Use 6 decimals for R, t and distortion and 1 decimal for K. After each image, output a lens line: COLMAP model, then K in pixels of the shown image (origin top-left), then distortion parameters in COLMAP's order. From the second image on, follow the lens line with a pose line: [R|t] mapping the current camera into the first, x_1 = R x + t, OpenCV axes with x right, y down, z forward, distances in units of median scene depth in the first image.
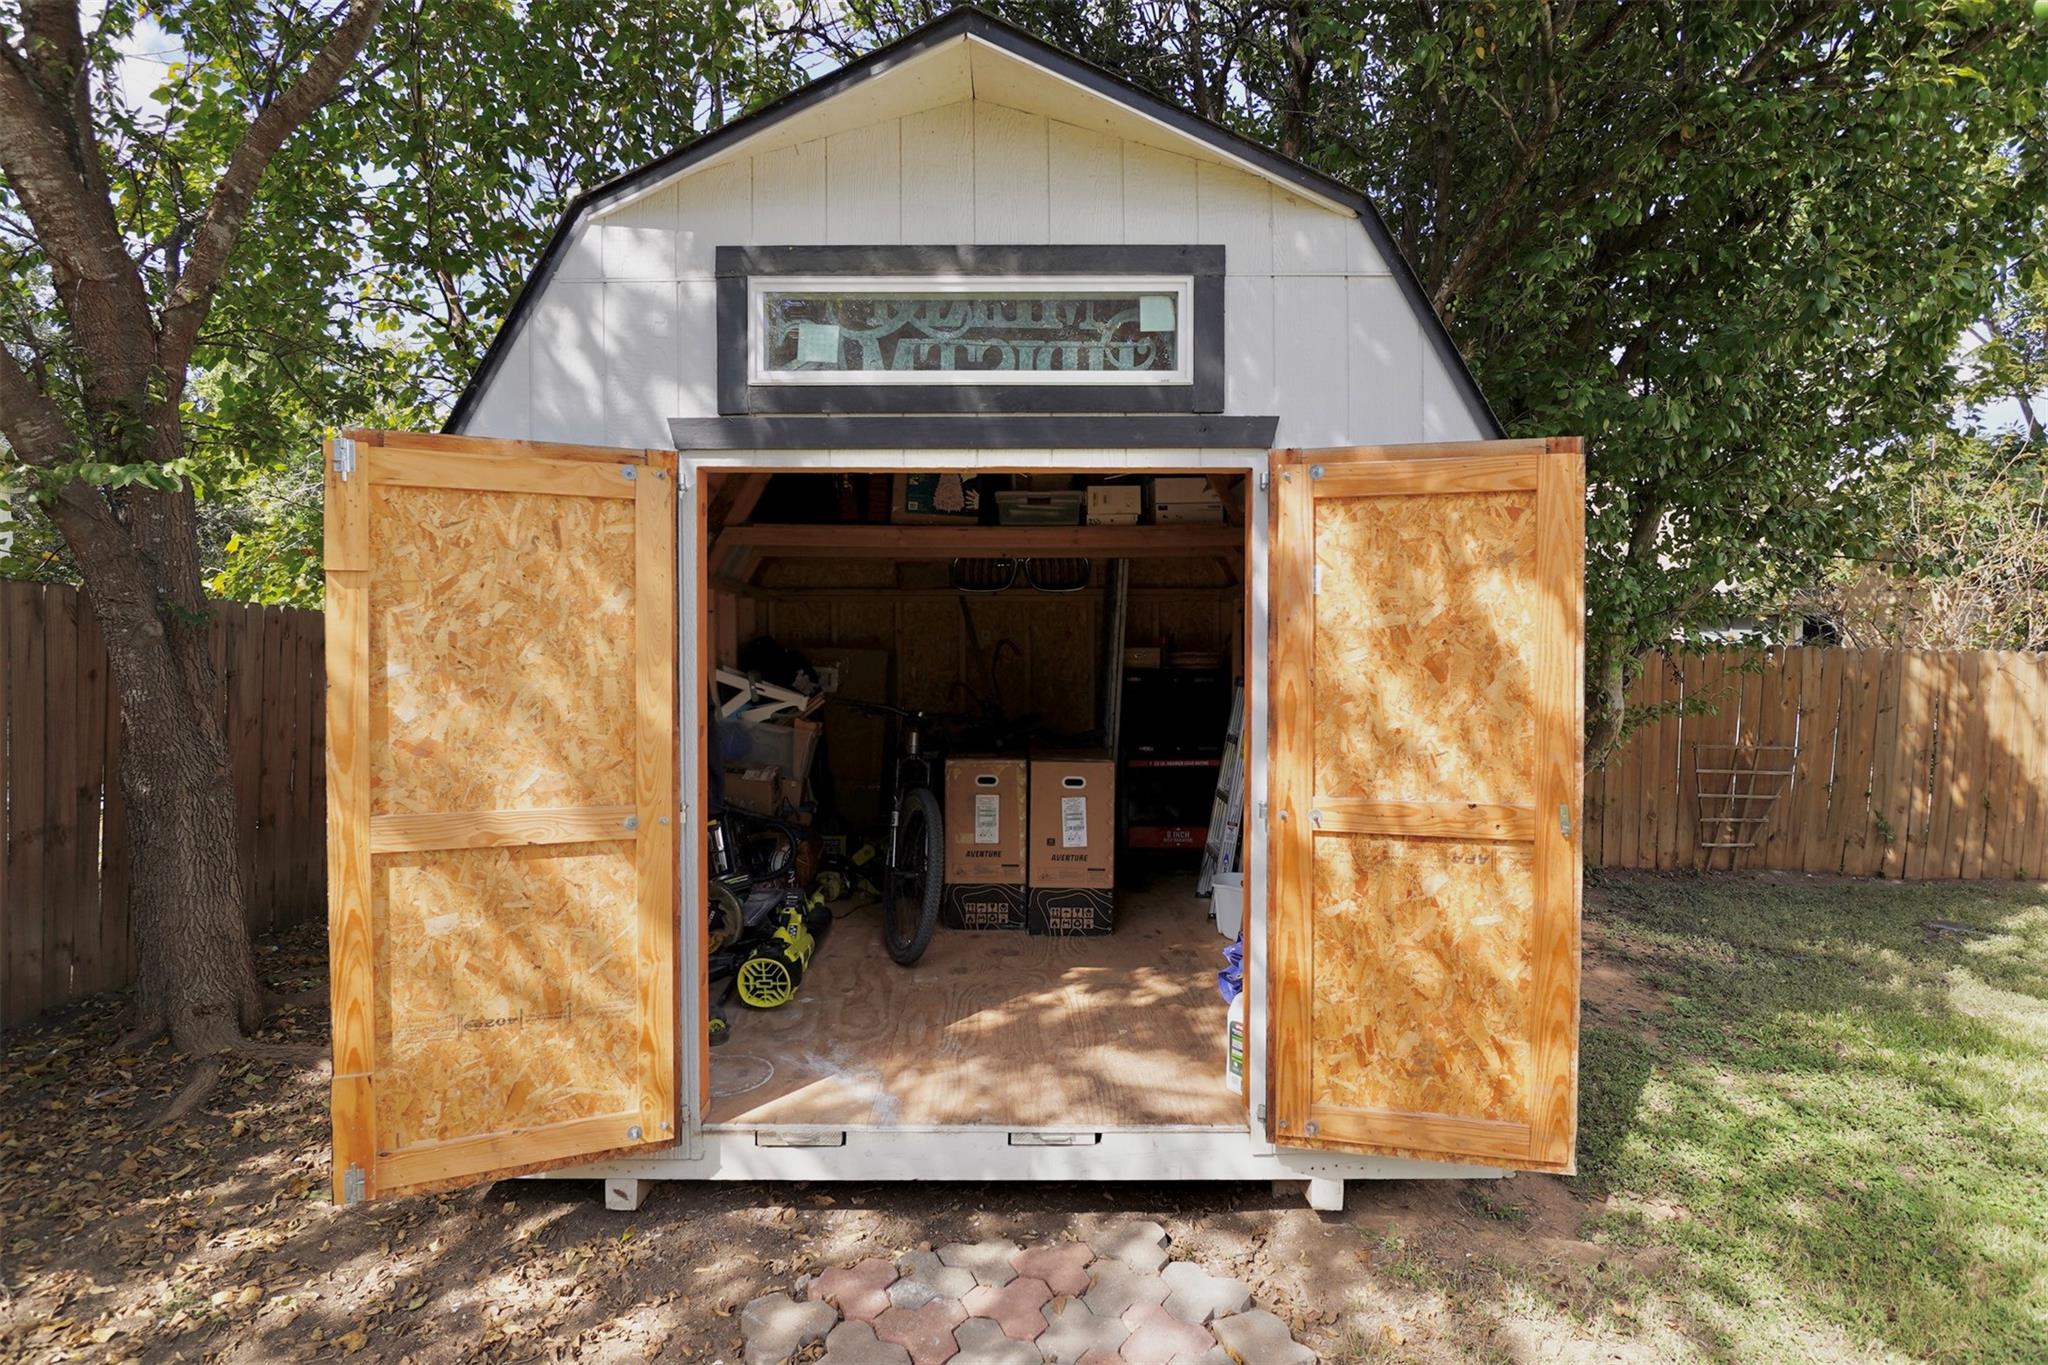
lens RADIAL K [[999.1, 0, 1013.7], [0, 999.1, 676.6], [0, 0, 1]] dist [-0.020636, -0.002907]
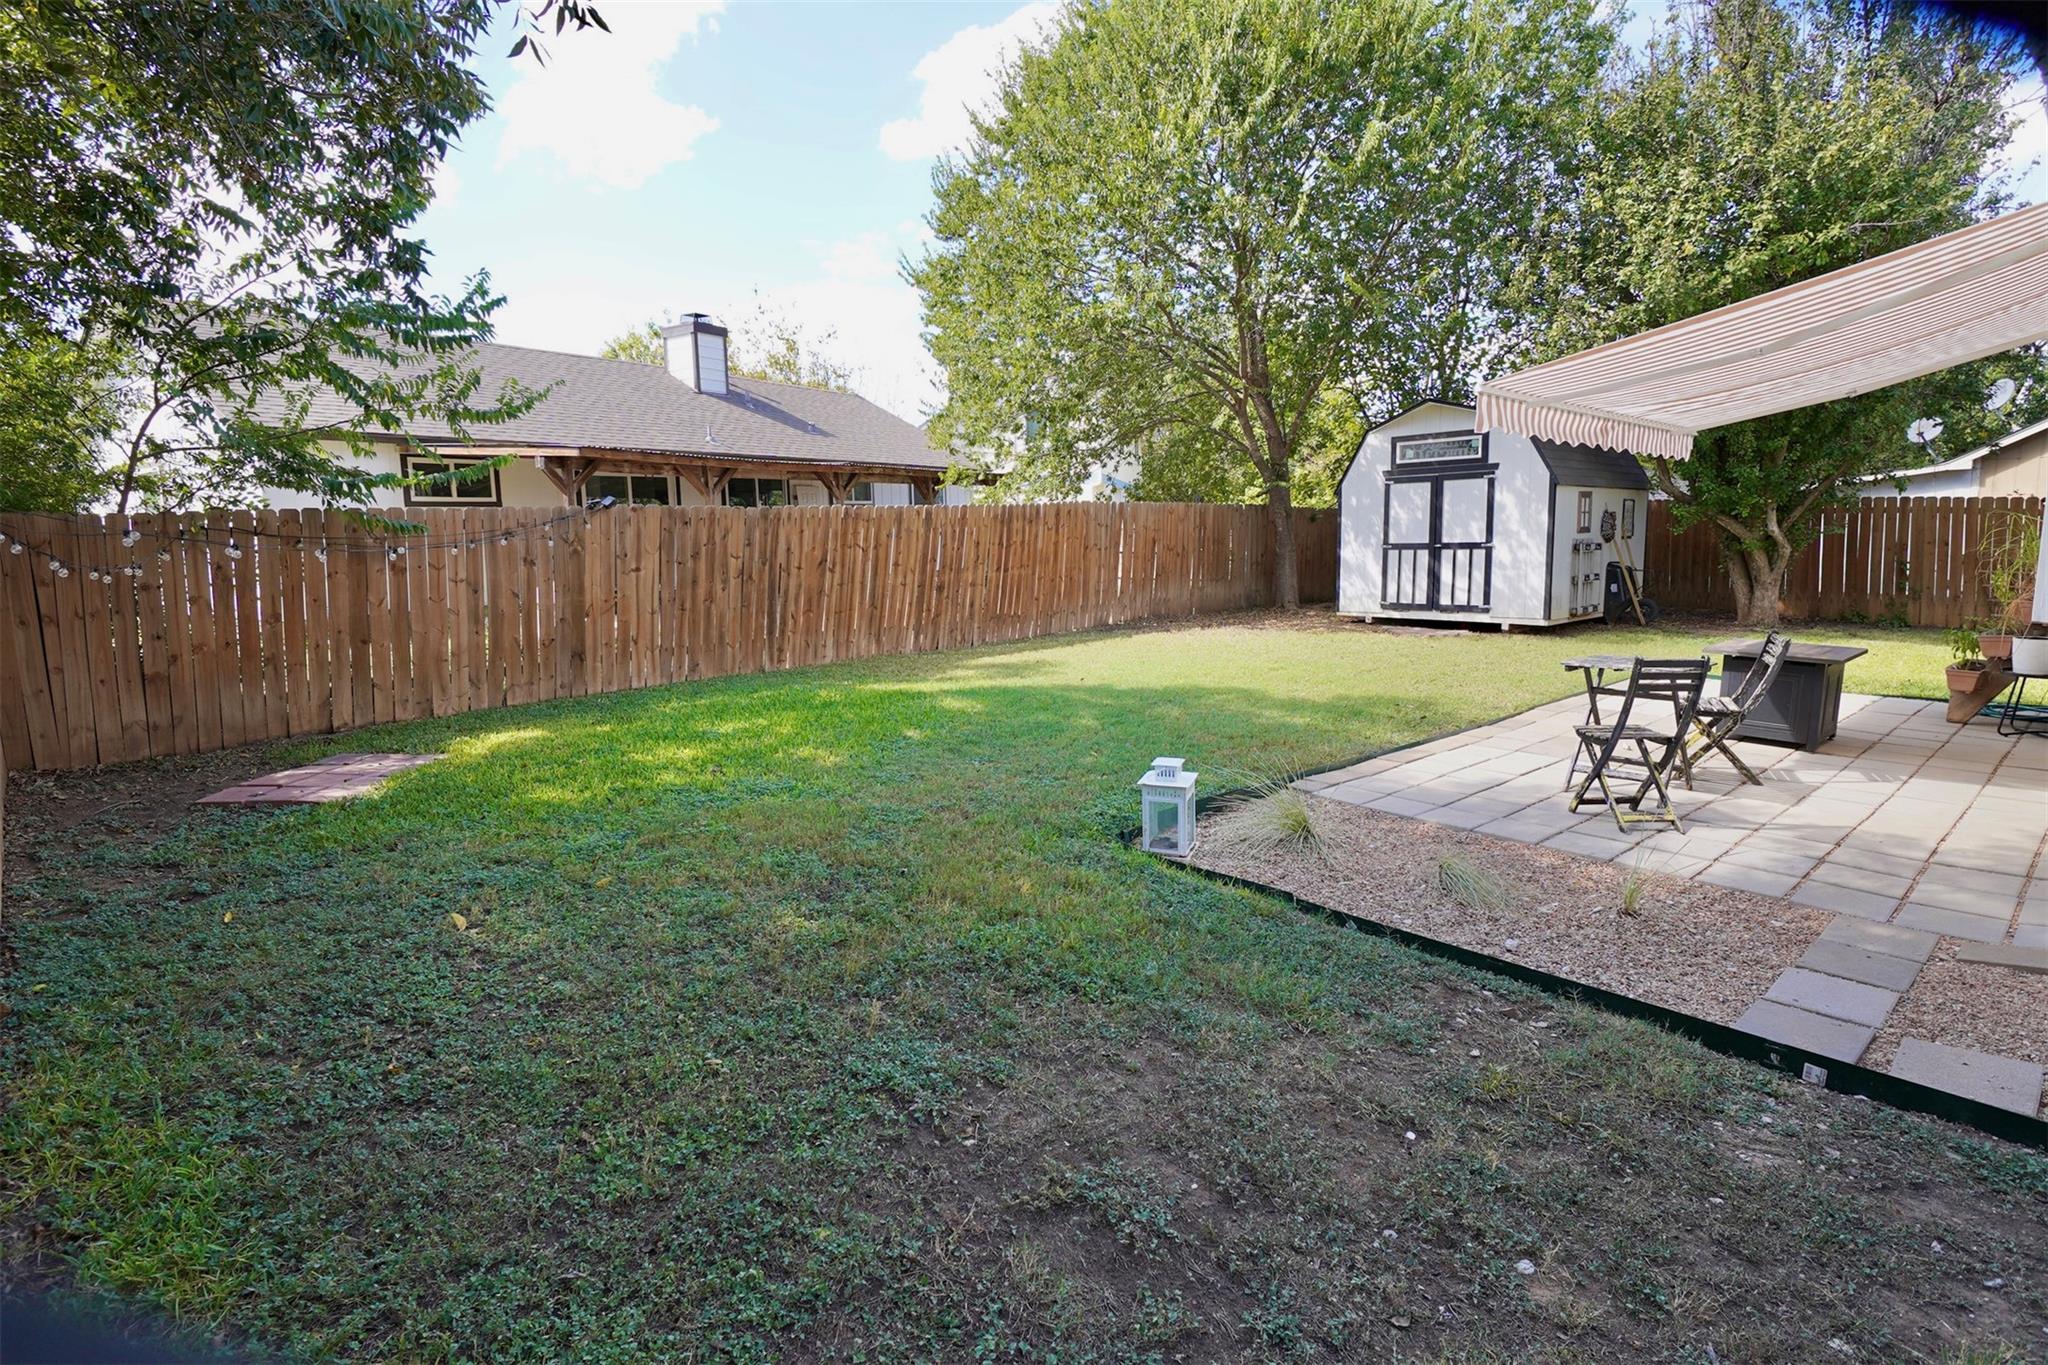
lens RADIAL K [[1021.1, 0, 1028.4], [0, 1021.1, 655.9], [0, 0, 1]] dist [-0.017525, -0.000493]
pose [[0.663091, 0.077222, -0.744545, 2.449460], [0.007540, 0.993925, 0.109801, 0.102365], [0.748501, -0.078422, 0.658480, -3.933414]]
